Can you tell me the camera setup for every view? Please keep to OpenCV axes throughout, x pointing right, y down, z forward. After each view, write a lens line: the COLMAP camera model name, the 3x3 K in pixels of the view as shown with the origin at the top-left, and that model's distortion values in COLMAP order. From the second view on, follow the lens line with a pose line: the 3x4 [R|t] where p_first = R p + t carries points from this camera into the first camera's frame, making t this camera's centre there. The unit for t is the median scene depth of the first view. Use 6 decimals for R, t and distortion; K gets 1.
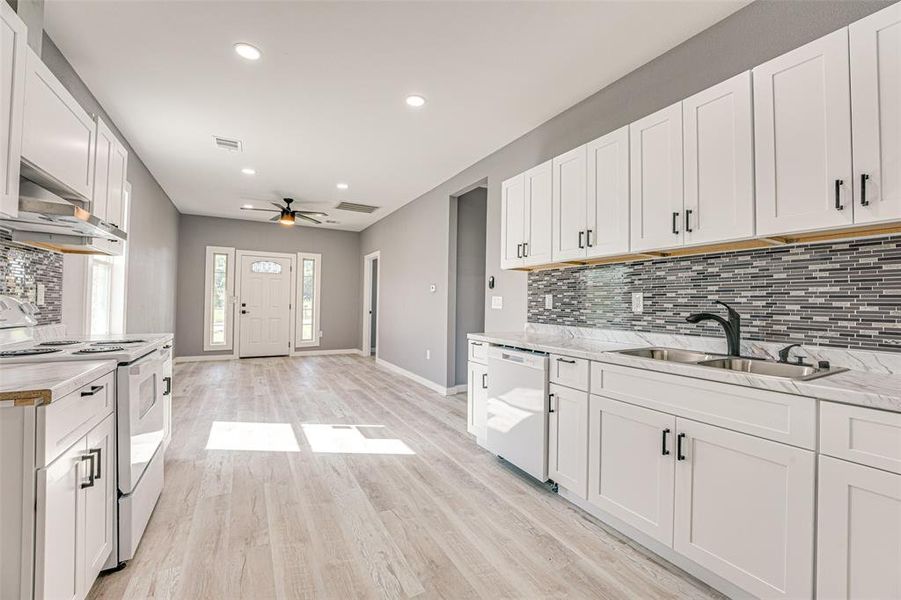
lens RADIAL K [[365.9, 0, 455.3], [0, 365.9, 299.8], [0, 0, 1]] dist [-0.021269, 0.000549]
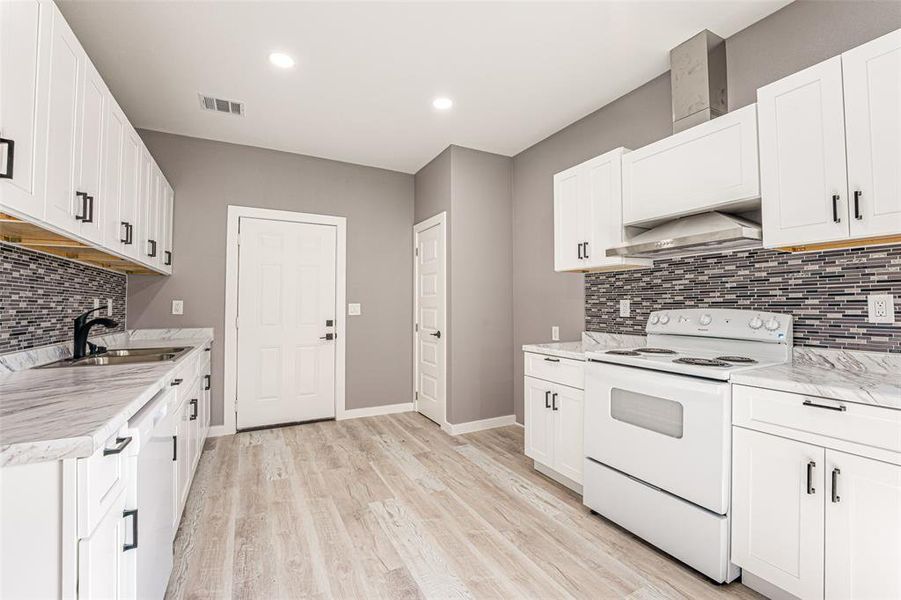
lens RADIAL K [[393.0, 0, 450.5], [0, 393.0, 300.0], [0, 0, 1]] dist [-0.045482, 0.000104]
pose [[-0.998901, -0.016327, 0.043924, -0.201330], [-0.017531, 0.999477, -0.027156, 0.001913], [-0.043458, -0.027896, -0.998666, 1.095597]]
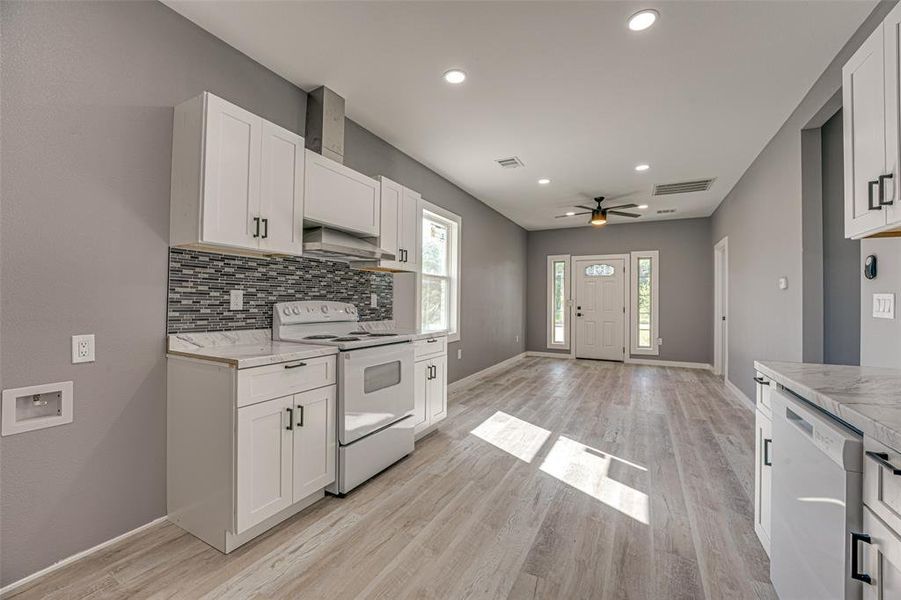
lens RADIAL K [[365.9, 0, 455.3], [0, 365.9, 299.8], [0, 0, 1]] dist [-0.021269, 0.000549]
pose [[0.545208, -0.013785, -0.838188, 0.219710], [0.006959, 0.999905, -0.011918, 0.000984], [0.838272, 0.000665, 0.545252, 0.260400]]
